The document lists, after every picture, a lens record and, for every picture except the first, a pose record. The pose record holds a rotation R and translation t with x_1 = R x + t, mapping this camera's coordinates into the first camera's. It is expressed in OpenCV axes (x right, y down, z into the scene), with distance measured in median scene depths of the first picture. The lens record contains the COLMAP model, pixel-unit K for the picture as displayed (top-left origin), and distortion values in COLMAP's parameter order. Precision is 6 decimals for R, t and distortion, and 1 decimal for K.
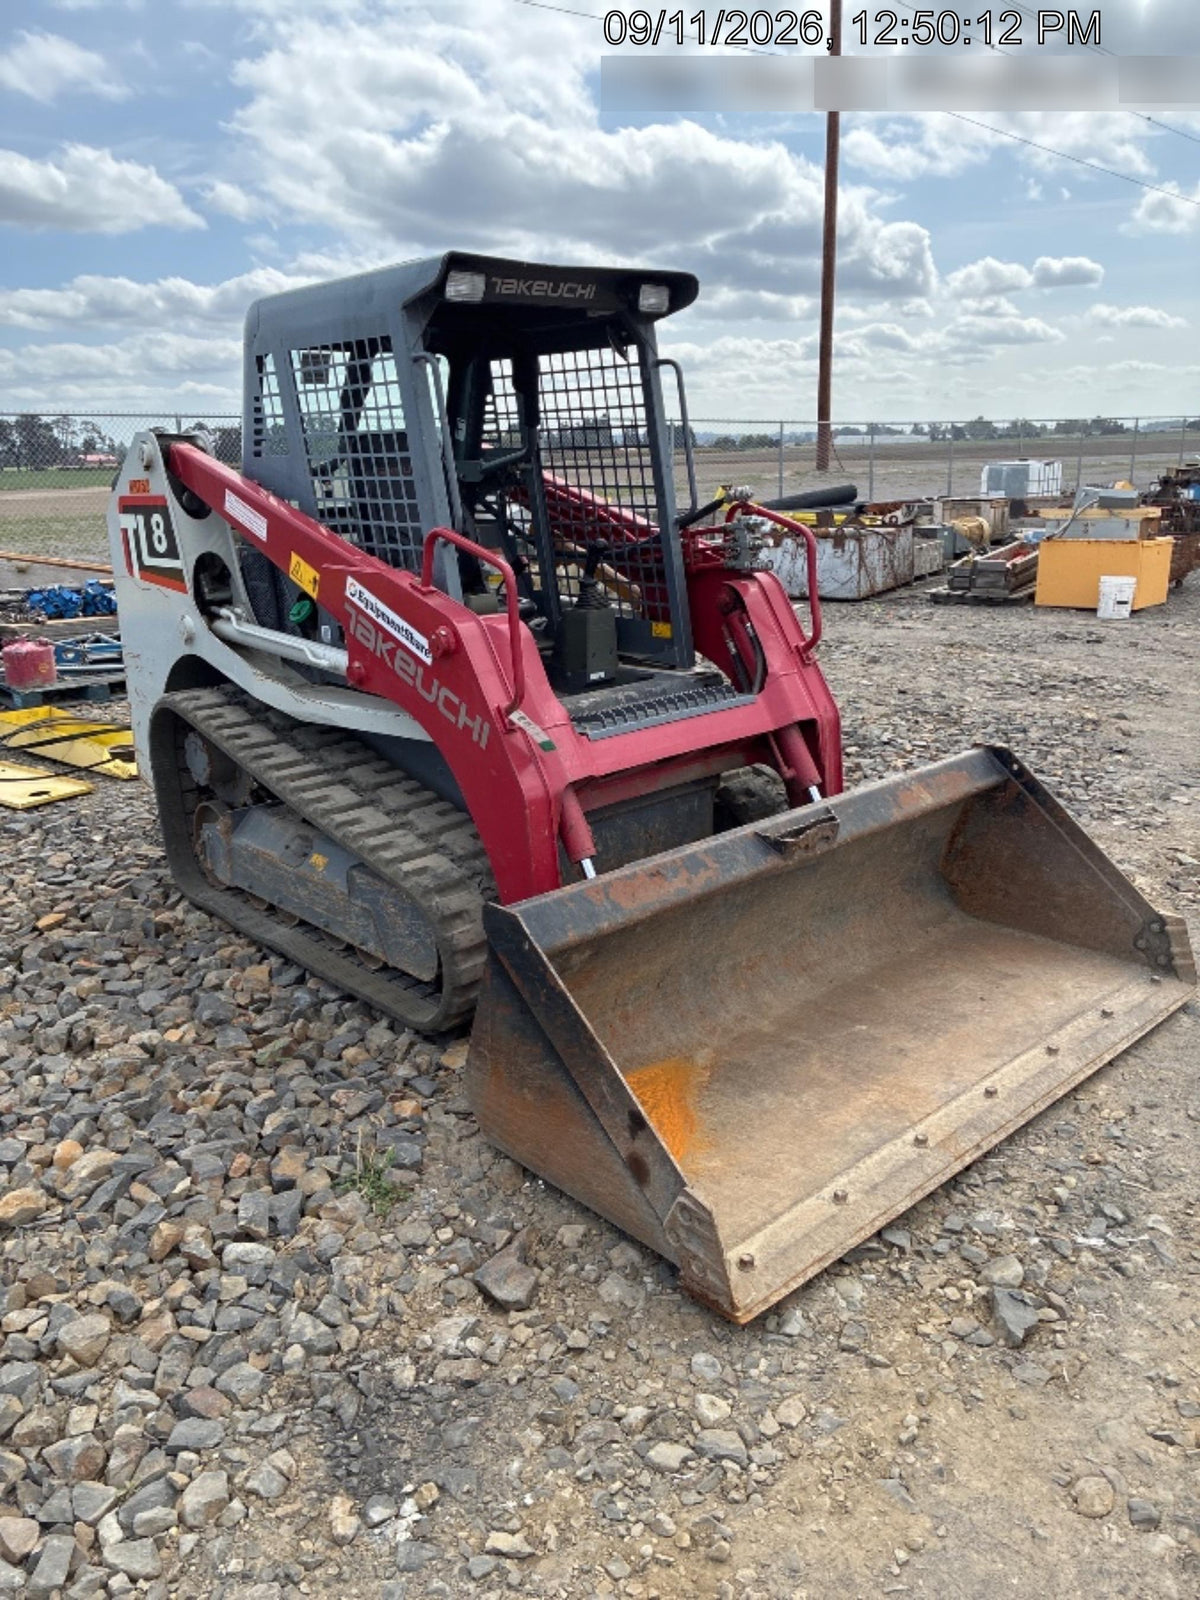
lens RADIAL K [[1189.9, 0, 600.0], [0, 1189.9, 800.0], [0, 0, 1]] dist [0.026871, 0.001074]
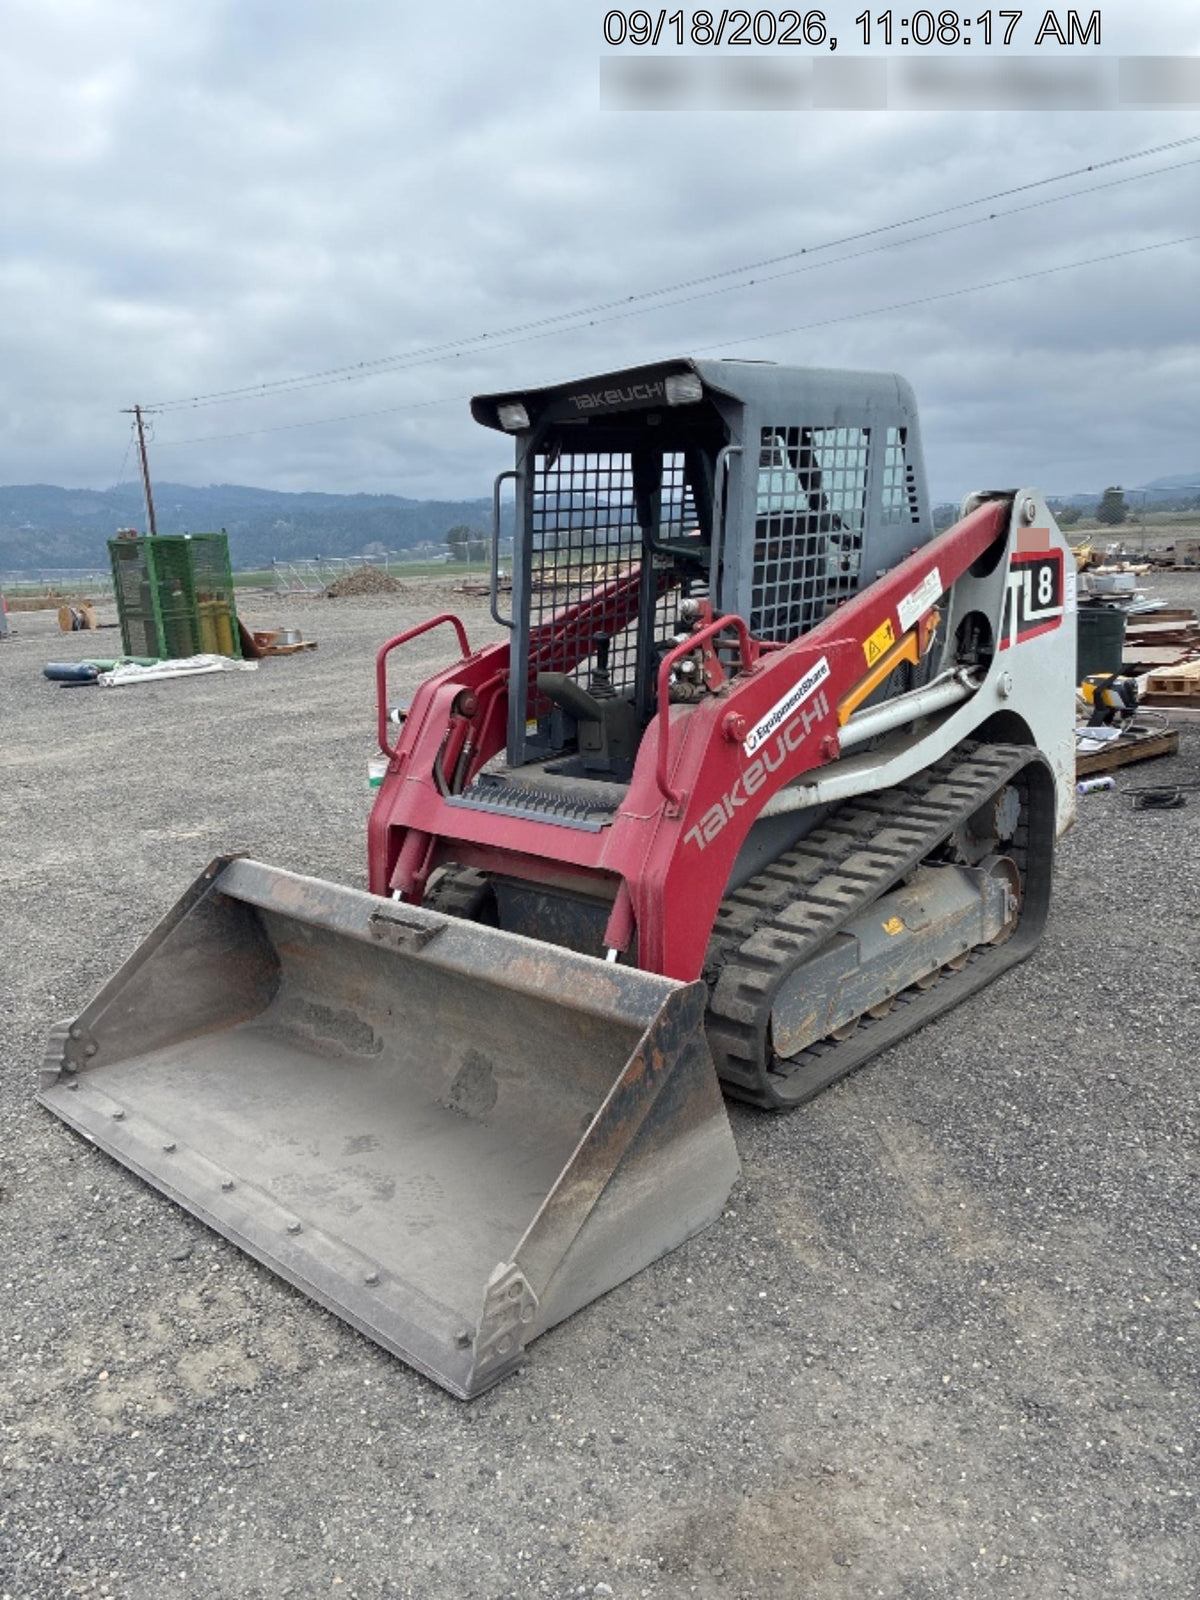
lens RADIAL K [[1223.5, 0, 597.4], [0, 1223.5, 785.2], [0, 0, 1]] dist [0.037221, 0.000753]
pose [[0.065961, 0.241621, -0.968126, 1.145578], [-0.224379, 0.948982, 0.221556, -0.354743], [0.972267, 0.202614, 0.116811, 0.976660]]
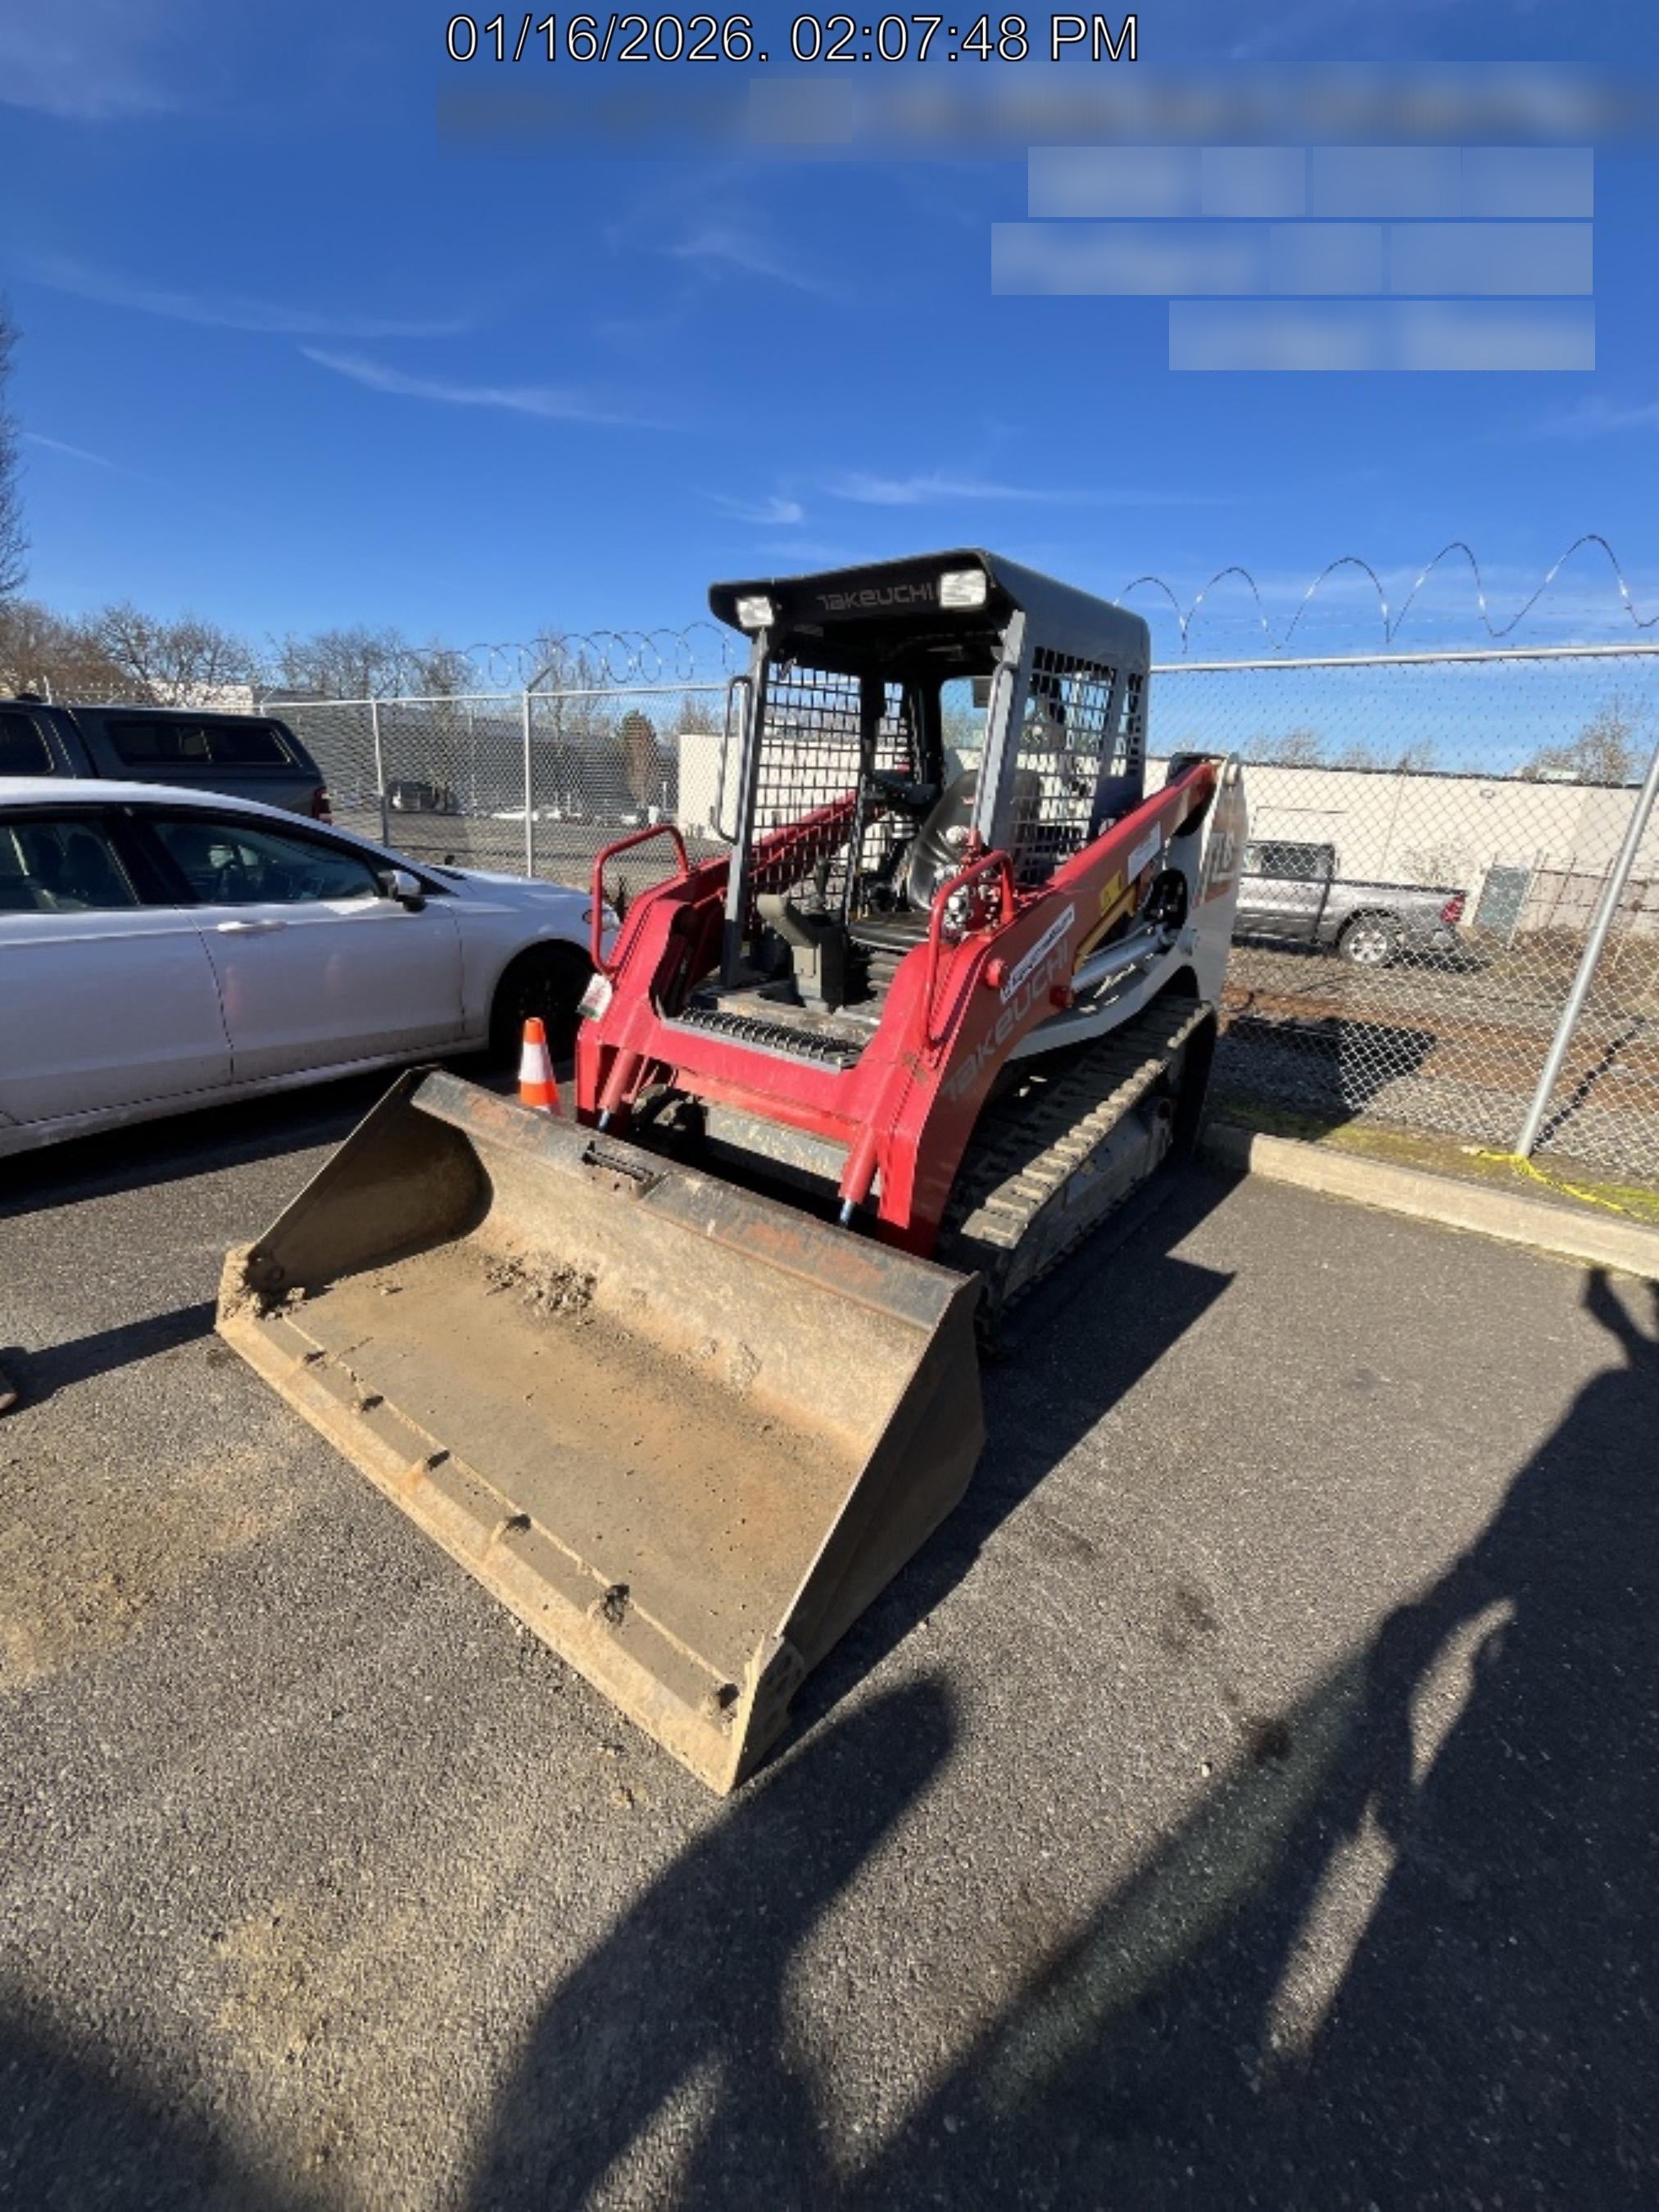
lens RADIAL K [[889.0, 0, 828.1], [0, 889.0, 1121.1], [0, 0, 1]] dist [0.002415, 0.000150]
pose [[0.169402, 0.392923, -0.903833, 0.866246], [-0.319025, 0.889573, 0.326930, -0.295005], [0.932484, 0.232963, 0.276048, 0.919936]]
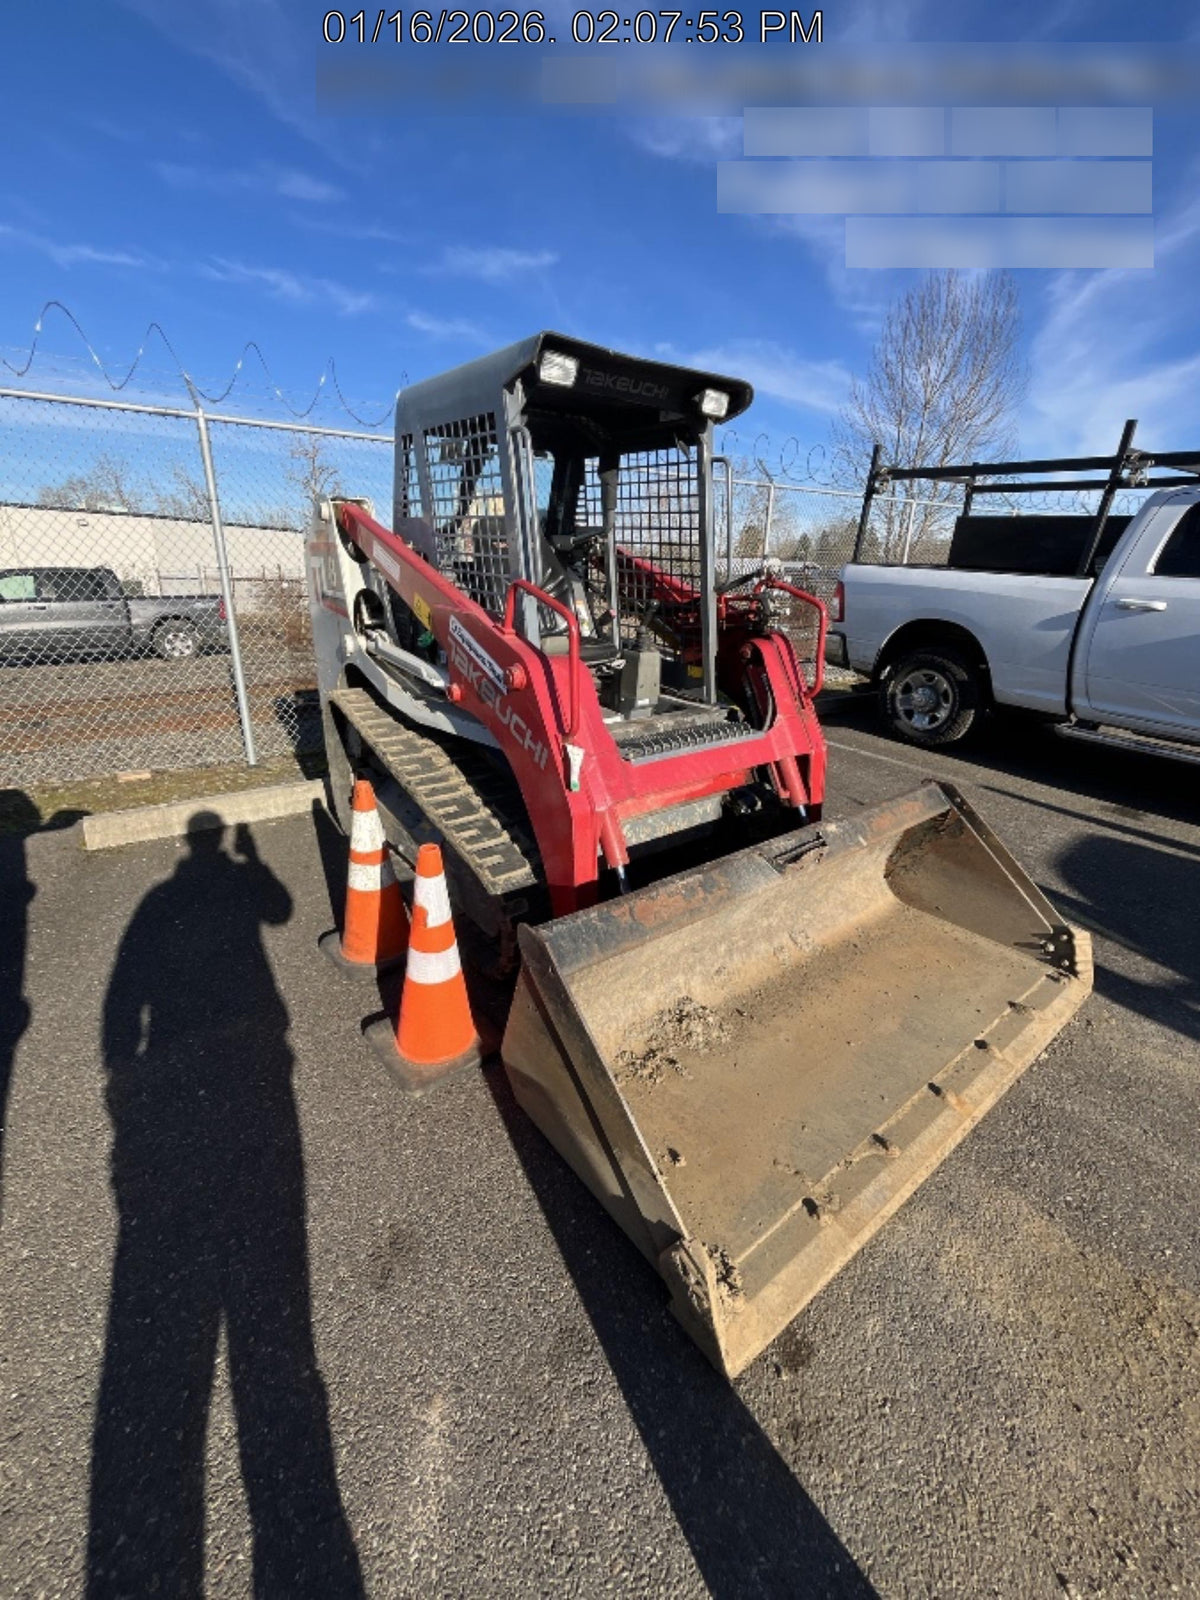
lens RADIAL K [[645.1, 0, 600.0], [0, 645.1, 800.0], [0, 0, 1]] dist [0.000644, 0.000013]
pose [[0.994698, 0.087487, -0.054063, -0.001620], [-0.082415, 0.992542, 0.089818, -0.059979], [0.061518, -0.084886, 0.994490, 0.279810]]
